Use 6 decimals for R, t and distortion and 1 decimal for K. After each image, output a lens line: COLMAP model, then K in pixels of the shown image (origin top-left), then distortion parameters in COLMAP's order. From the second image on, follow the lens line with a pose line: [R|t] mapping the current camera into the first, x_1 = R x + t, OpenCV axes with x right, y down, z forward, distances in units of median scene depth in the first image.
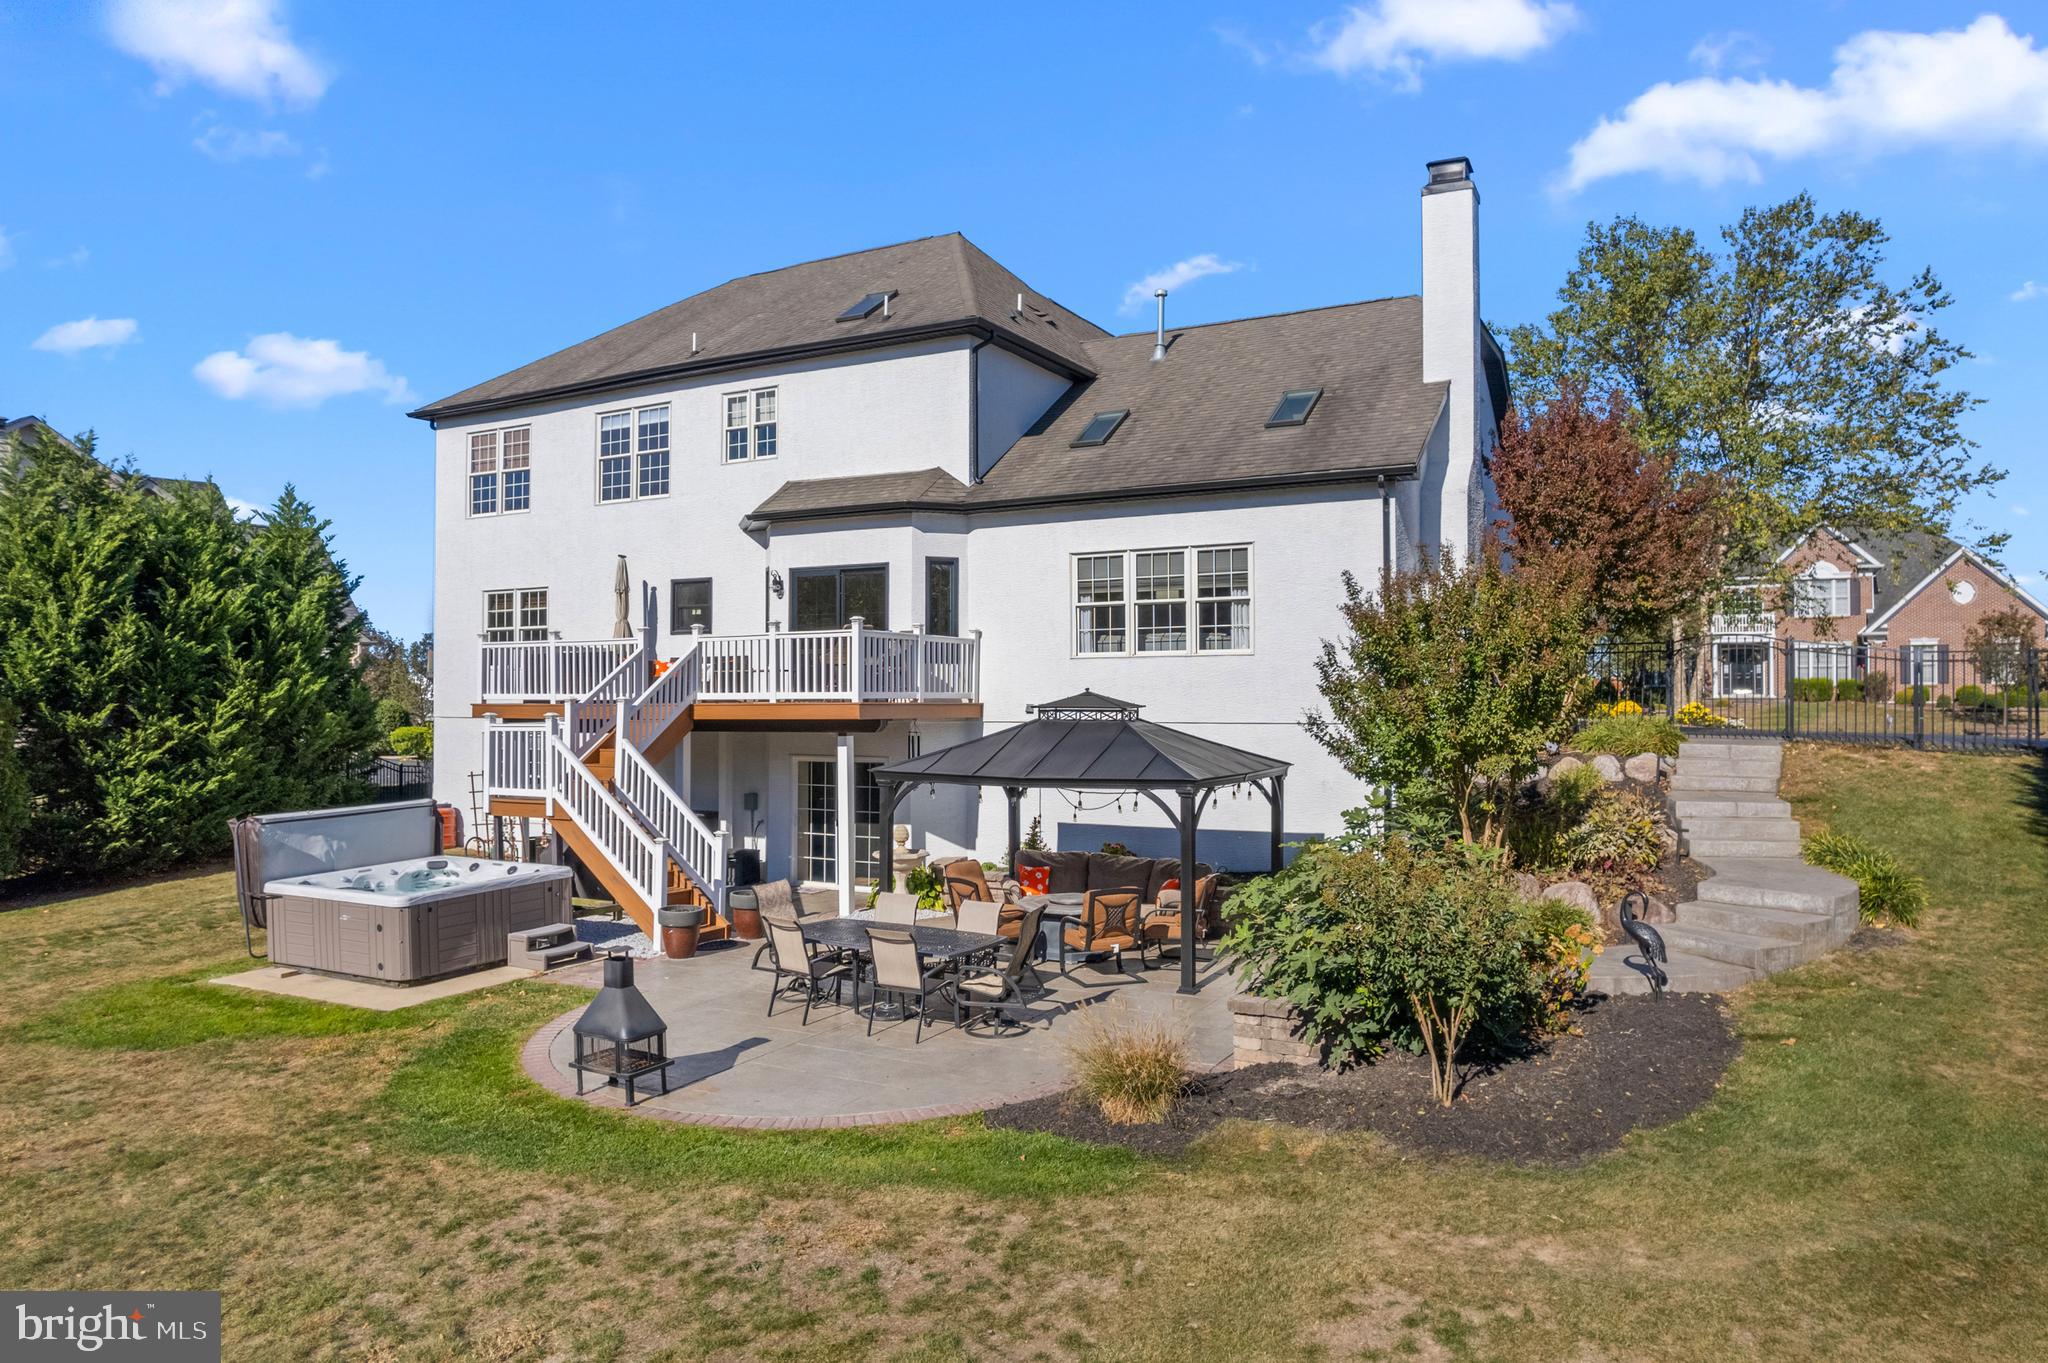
lens RADIAL K [[1335.6, 0, 1022.6], [0, 1335.6, 673.7], [0, 0, 1]] dist [-0.071252, 0.065245]
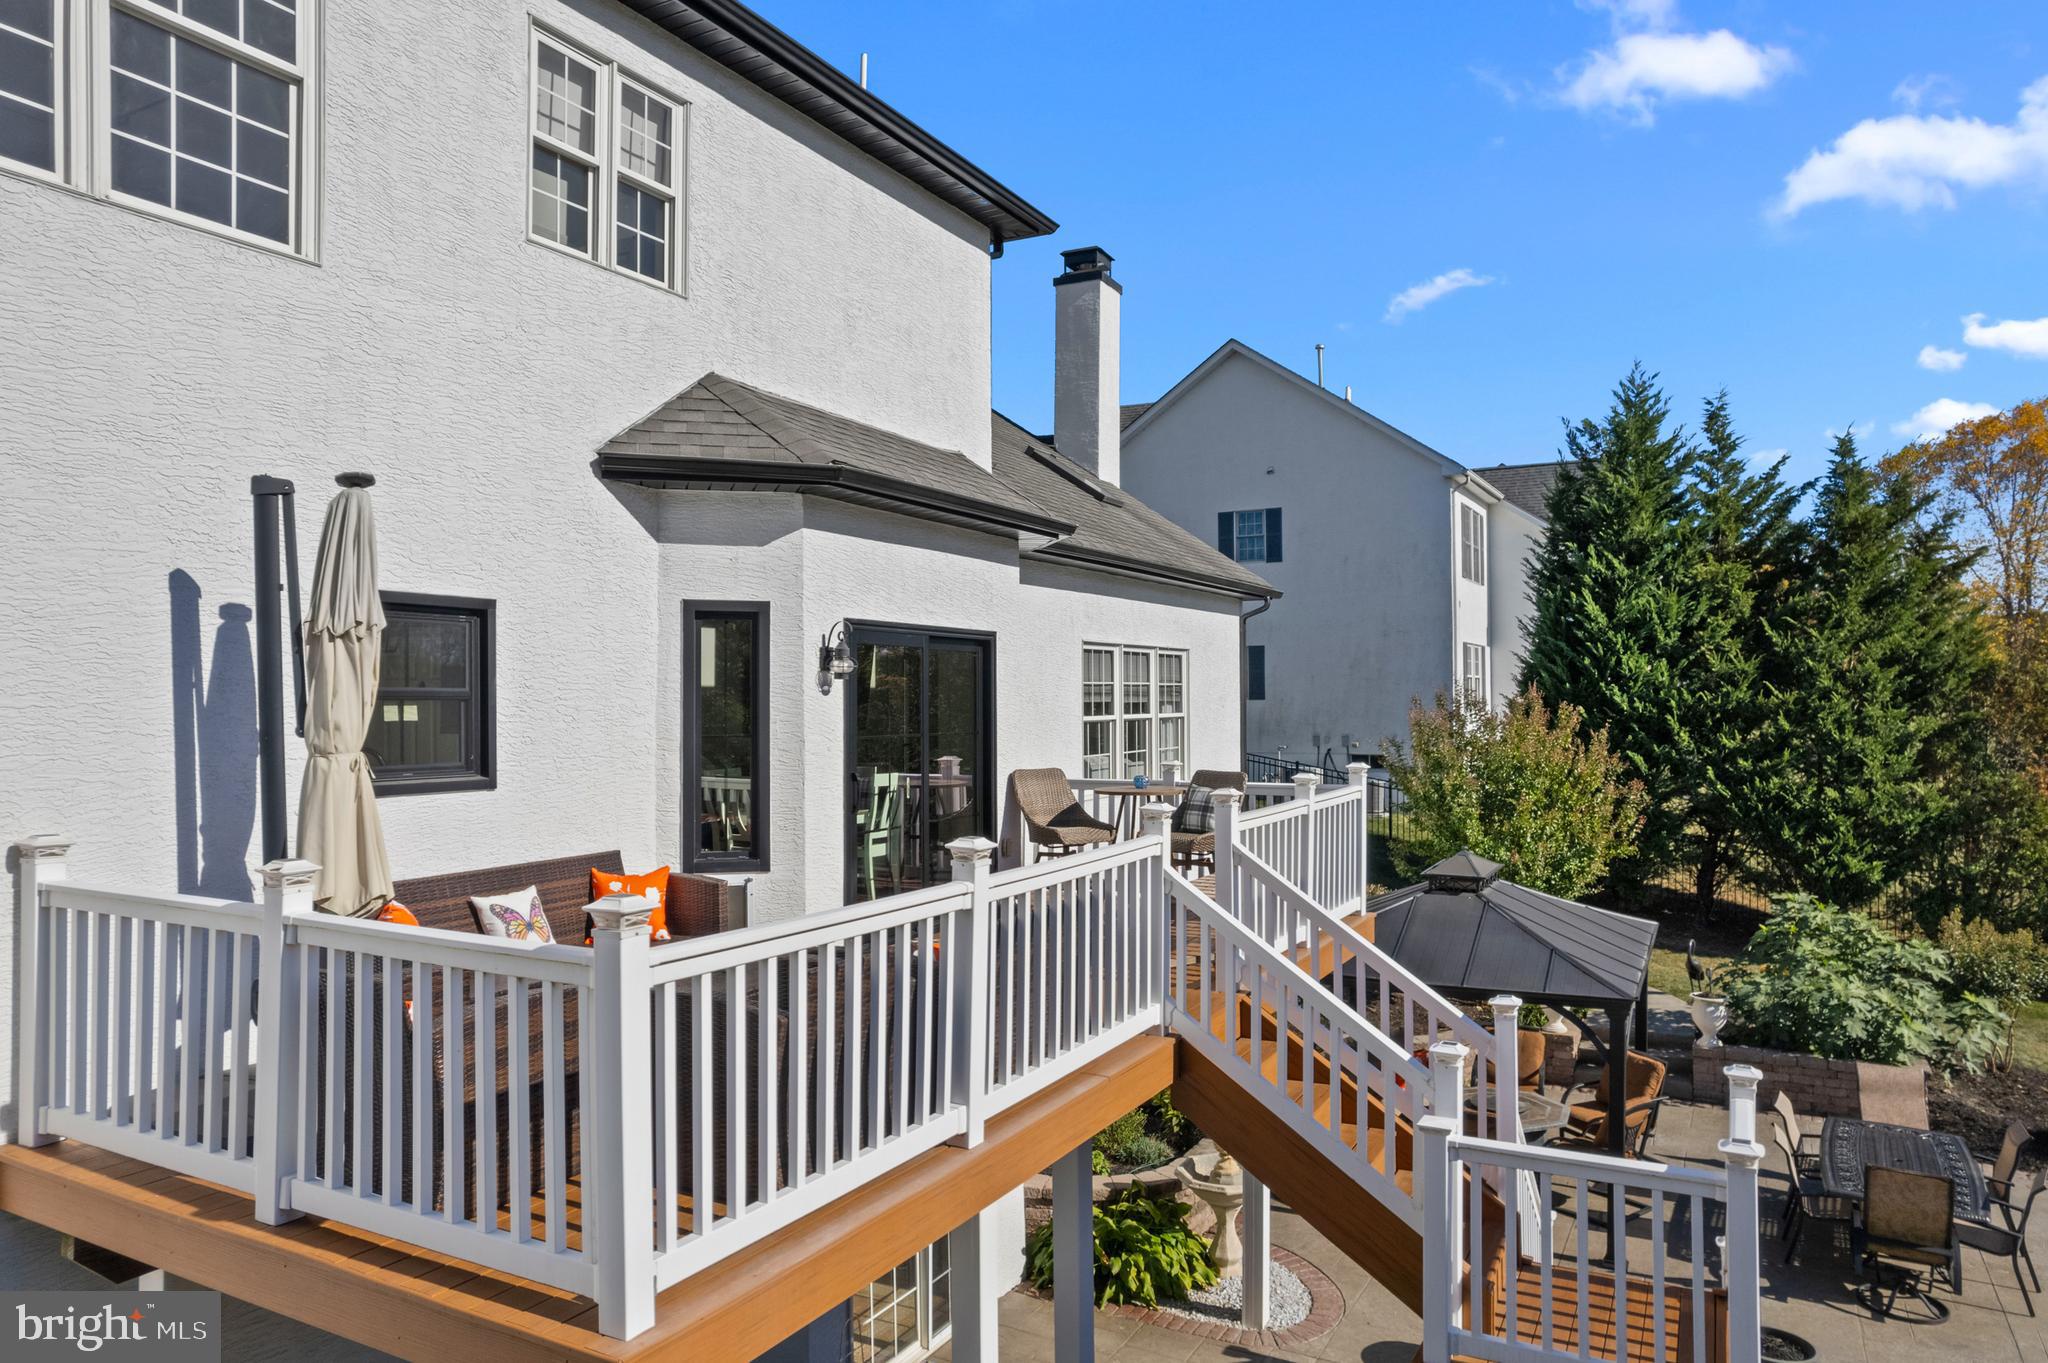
lens RADIAL K [[1335.6, 0, 1024.7], [0, 1335.6, 665.8], [0, 0, 1]] dist [-0.071252, 0.065245]
pose [[-0.009649, 0.026455, 0.999603, -0.599357], [-0.014751, 0.999537, -0.026595, -0.057634], [-0.999845, -0.015002, -0.009254, 0.994300]]
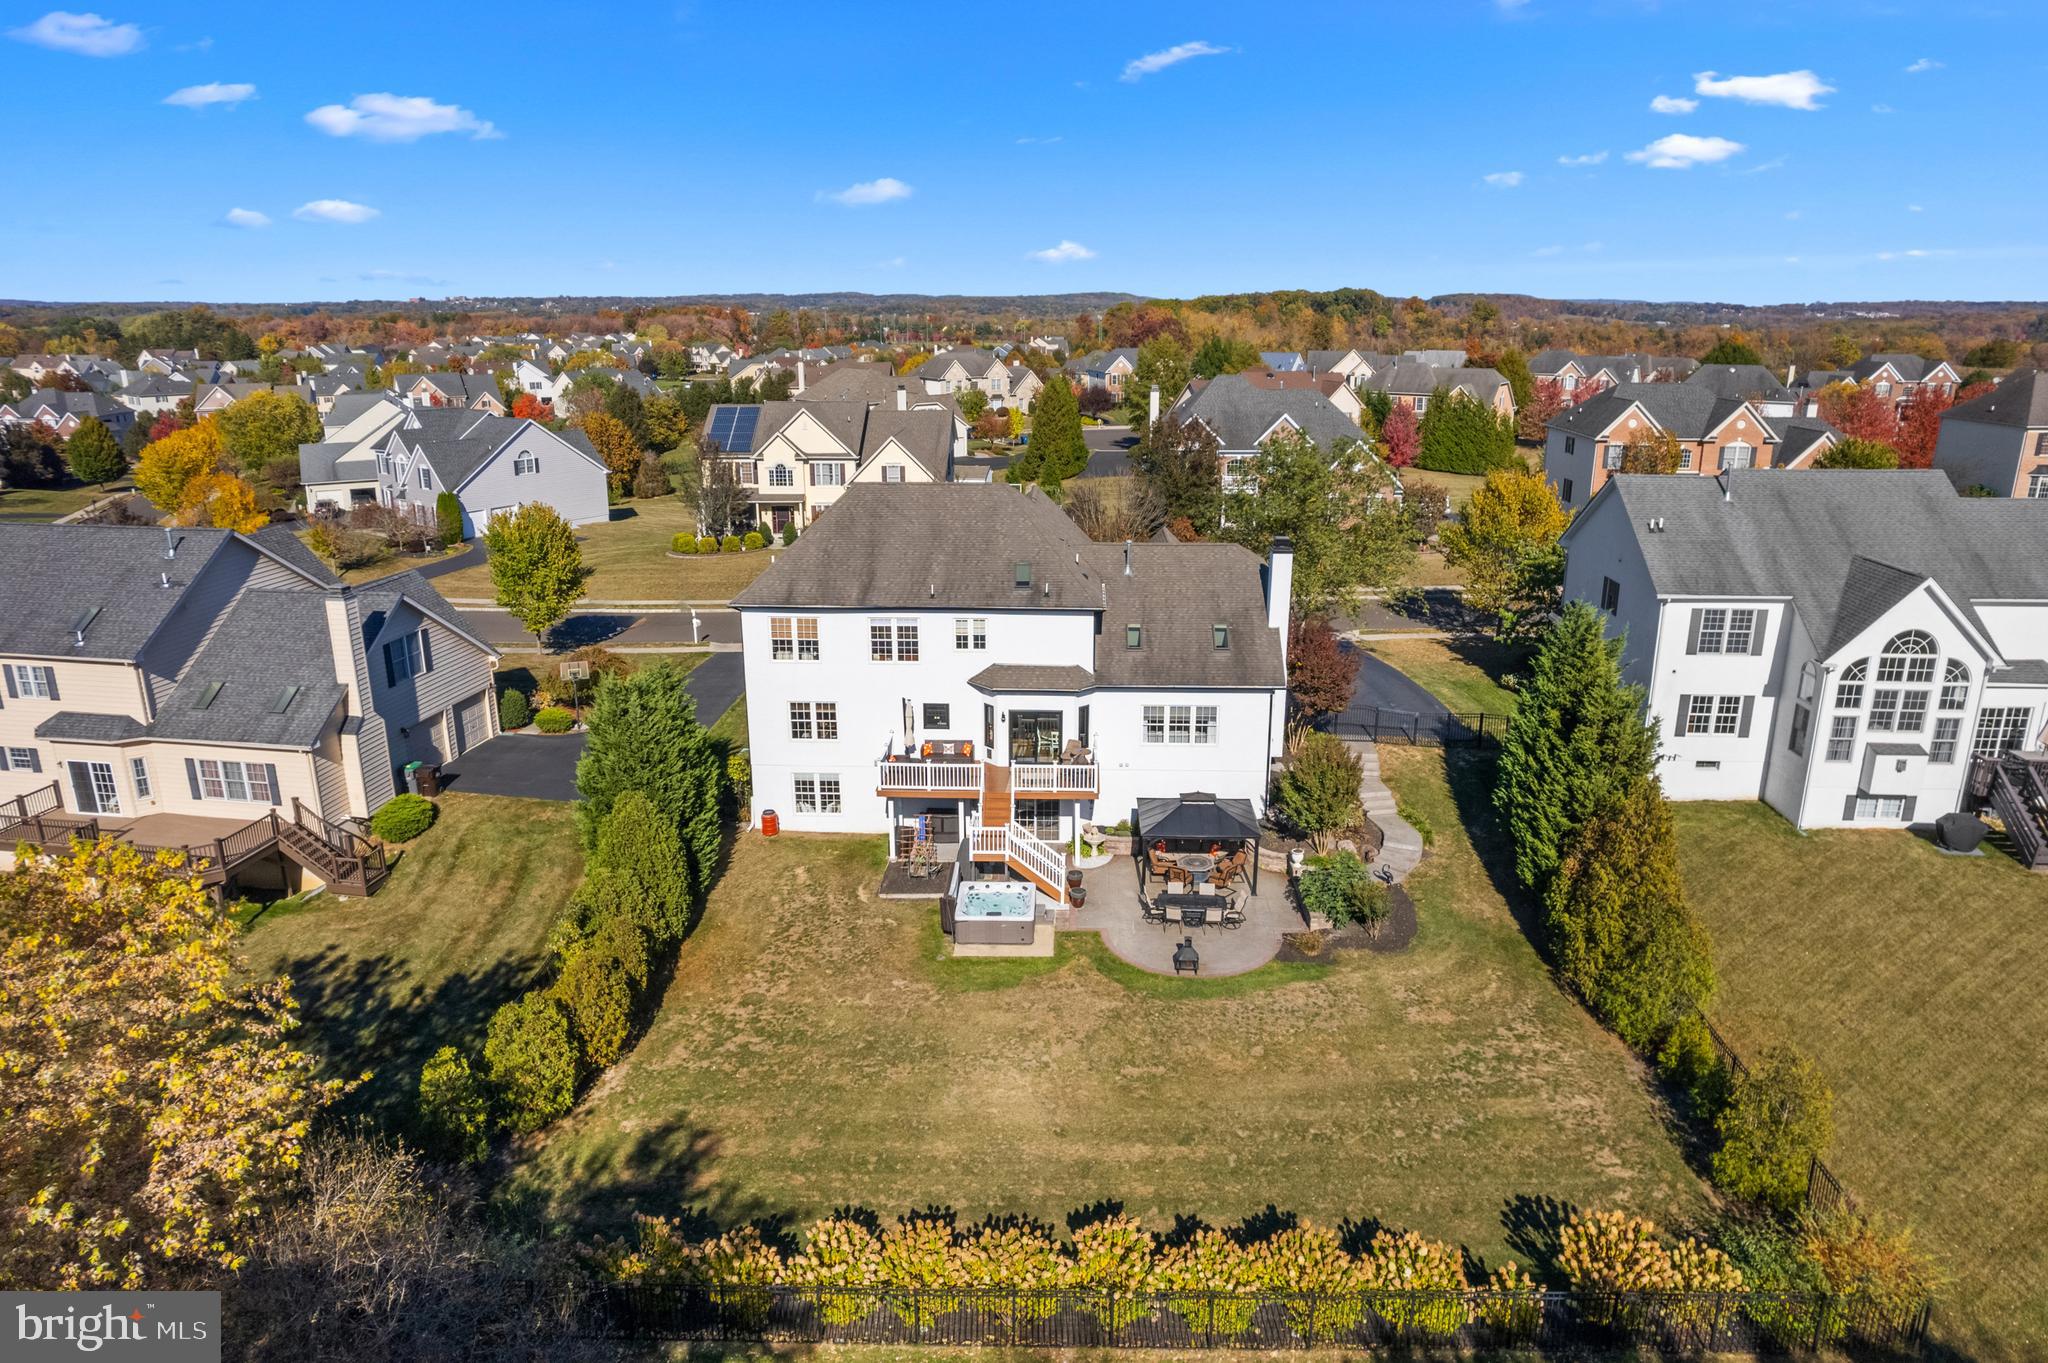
lens RADIAL K [[1335.6, 0, 1018.7], [0, 1335.6, 672.7], [0, 0, 1]] dist [-0.071252, 0.065245]
pose [[0.898442, -0.122673, 0.421607, -1.143345], [-0.006944, 0.956091, 0.292987, -0.828030], [-0.439036, -0.266160, 0.858141, -0.944127]]
